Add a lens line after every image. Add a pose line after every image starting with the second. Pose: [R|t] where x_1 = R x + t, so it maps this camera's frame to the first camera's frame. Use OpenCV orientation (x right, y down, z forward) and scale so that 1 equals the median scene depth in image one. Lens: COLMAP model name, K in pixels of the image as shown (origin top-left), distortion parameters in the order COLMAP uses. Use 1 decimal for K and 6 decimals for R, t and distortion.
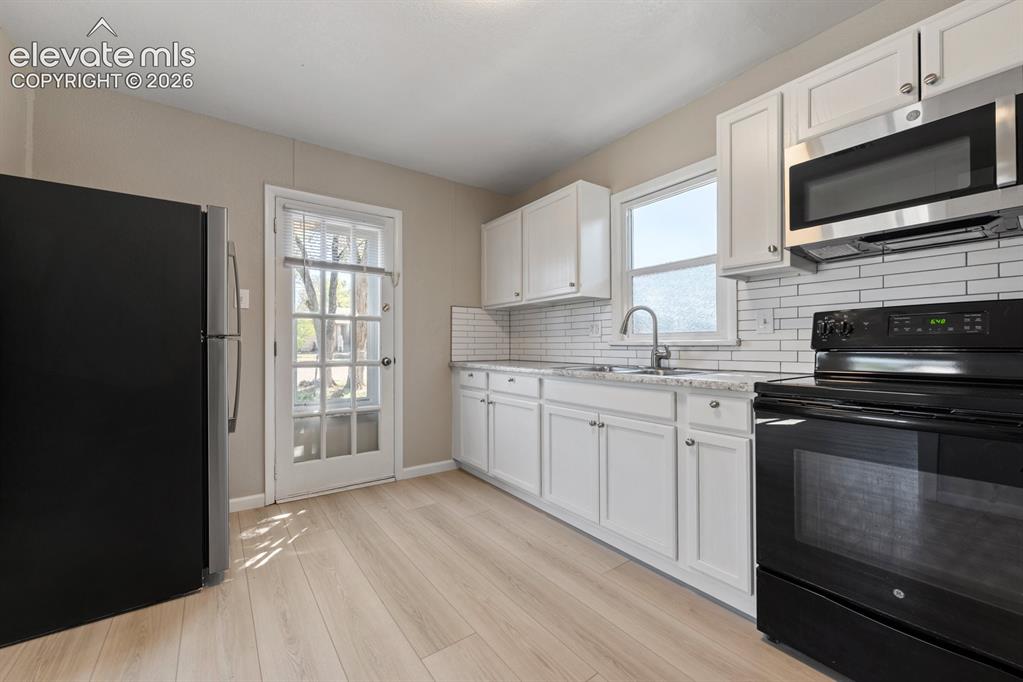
lens RADIAL K [[407.6, 0, 510.8], [0, 407.6, 342.8], [0, 0, 1]] dist [0.002484, -0.000423]
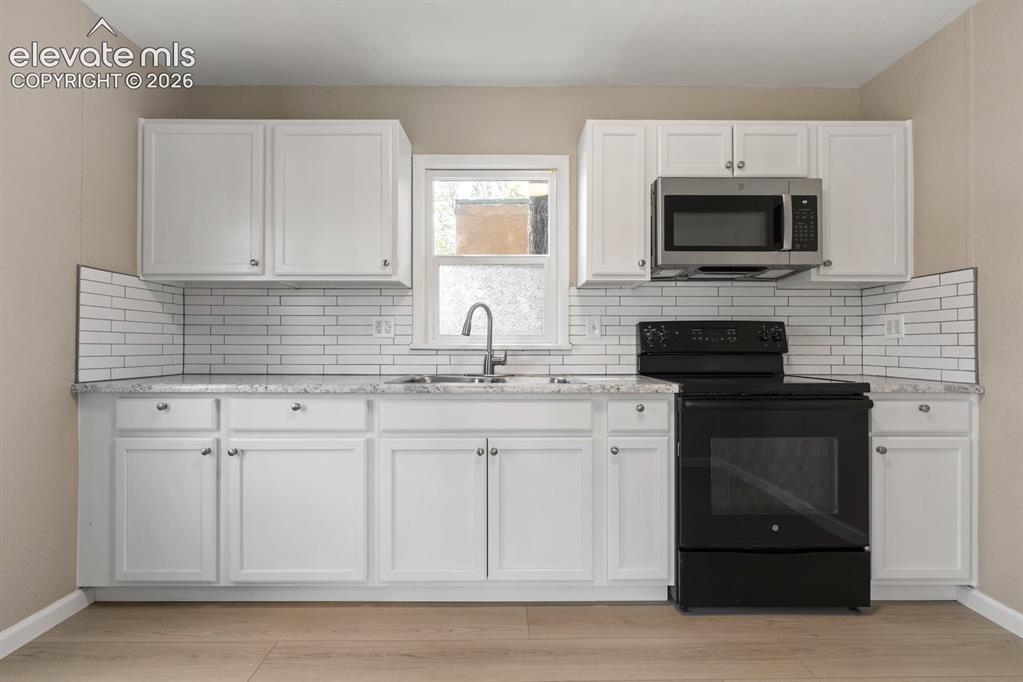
lens RADIAL K [[466.2, 0, 512.2], [0, 466.2, 344.4], [0, 0, 1]] dist [-0.003243, 0.001334]
pose [[0.573462, 0.008528, 0.819188, -0.382067], [-0.008463, 0.999954, -0.004486, -0.000327], [-0.819189, -0.004360, 0.573508, 0.358415]]
